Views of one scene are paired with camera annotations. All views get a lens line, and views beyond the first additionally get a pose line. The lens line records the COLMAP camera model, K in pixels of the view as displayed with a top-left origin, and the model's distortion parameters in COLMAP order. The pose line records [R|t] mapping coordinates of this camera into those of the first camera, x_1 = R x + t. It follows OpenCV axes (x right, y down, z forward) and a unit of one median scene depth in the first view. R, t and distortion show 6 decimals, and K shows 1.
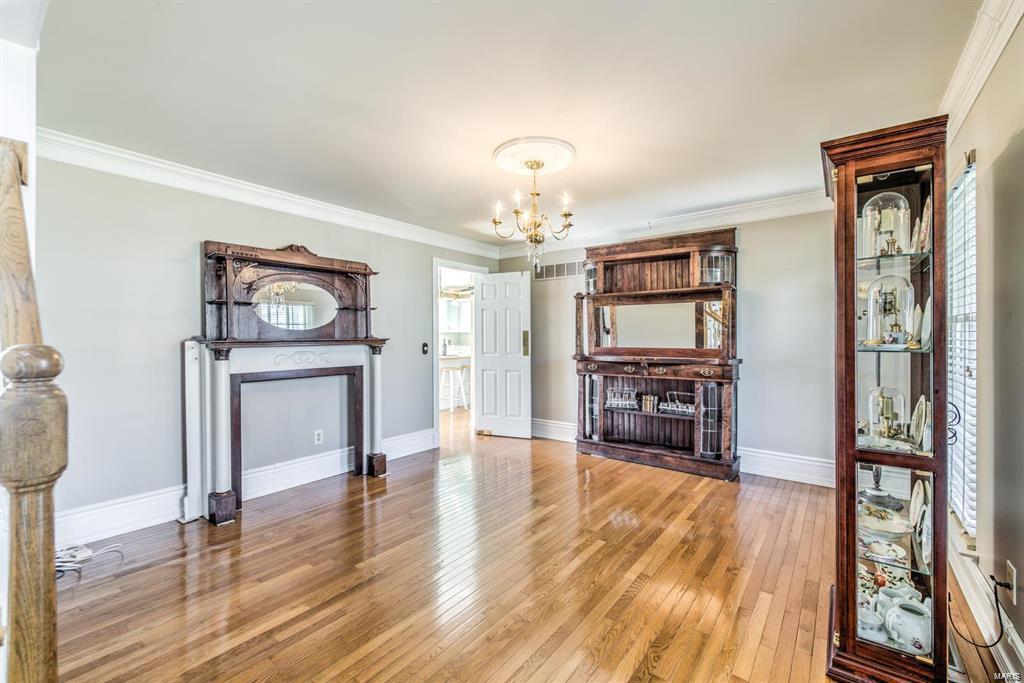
lens RADIAL K [[432.6, 0, 509.1], [0, 432.6, 337.6], [0, 0, 1]] dist [0.004252, -0.003854]
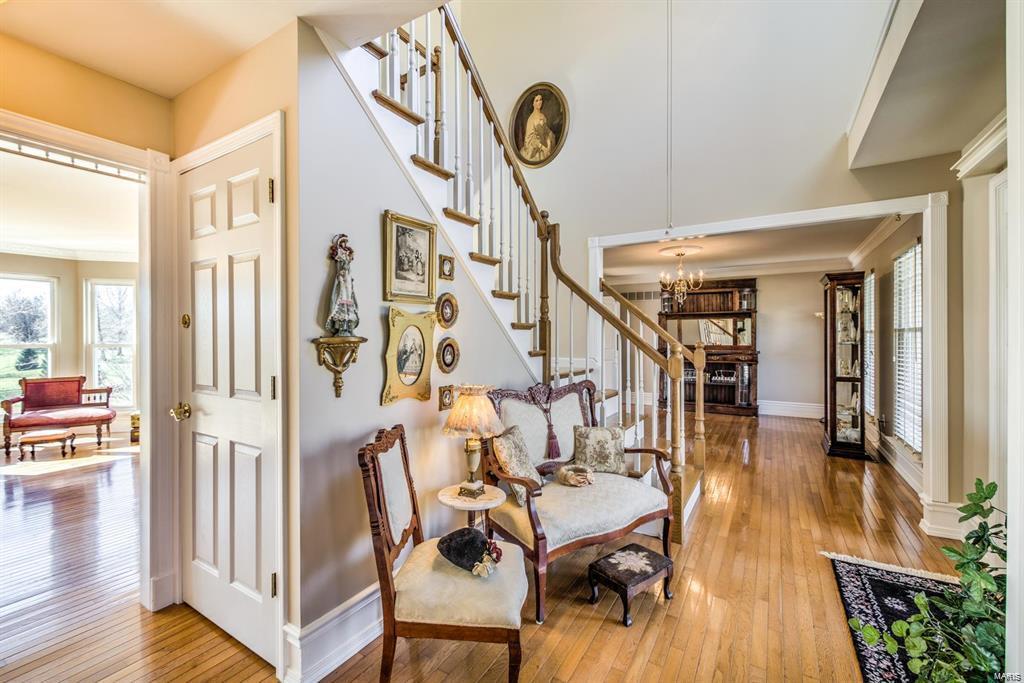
lens RADIAL K [[432.6, 0, 506.0], [0, 432.6, 337.8], [0, 0, 1]] dist [0.004252, -0.003854]
pose [[0.994776, 0.002362, 0.102058, -0.712631], [-0.002311, 0.999997, -0.000622, -0.002138], [-0.102059, 0.000383, 0.994778, -0.699474]]
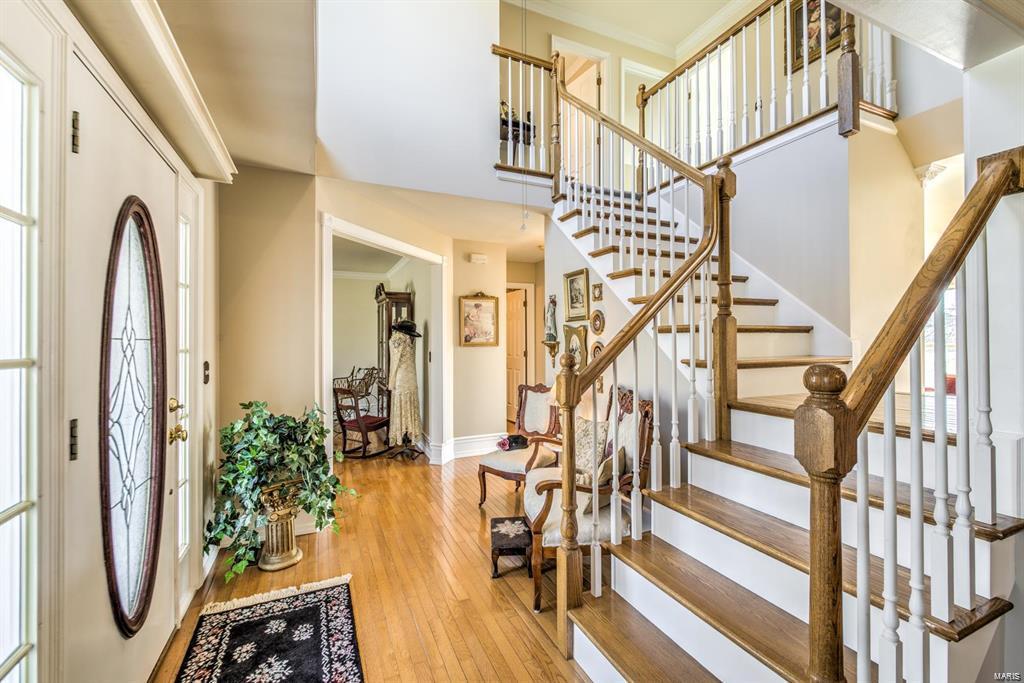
lens RADIAL K [[432.6, 0, 511.5], [0, 432.6, 339.7], [0, 0, 1]] dist [0.004252, -0.003854]
pose [[-0.472742, 0.000927, -0.881200, 0.067602], [0.005599, 0.999982, -0.001952, -0.005788], [0.881183, -0.005857, -0.472739, 0.130411]]
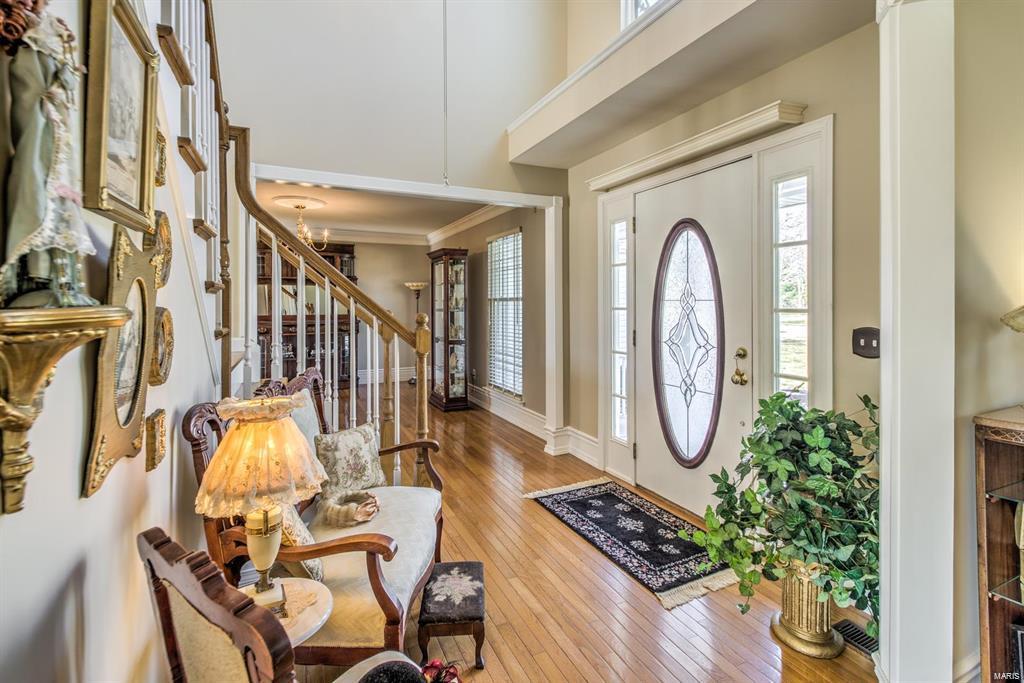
lens RADIAL K [[467.7, 0, 517.6], [0, 467.7, 306.9], [0, 0, 1]] dist [0.001177, -0.000016]
pose [[0.449266, -0.002714, 0.893394, -0.888481], [0.003284, 0.999994, 0.001387, -0.003117], [-0.893392, 0.002311, 0.449272, -0.444620]]
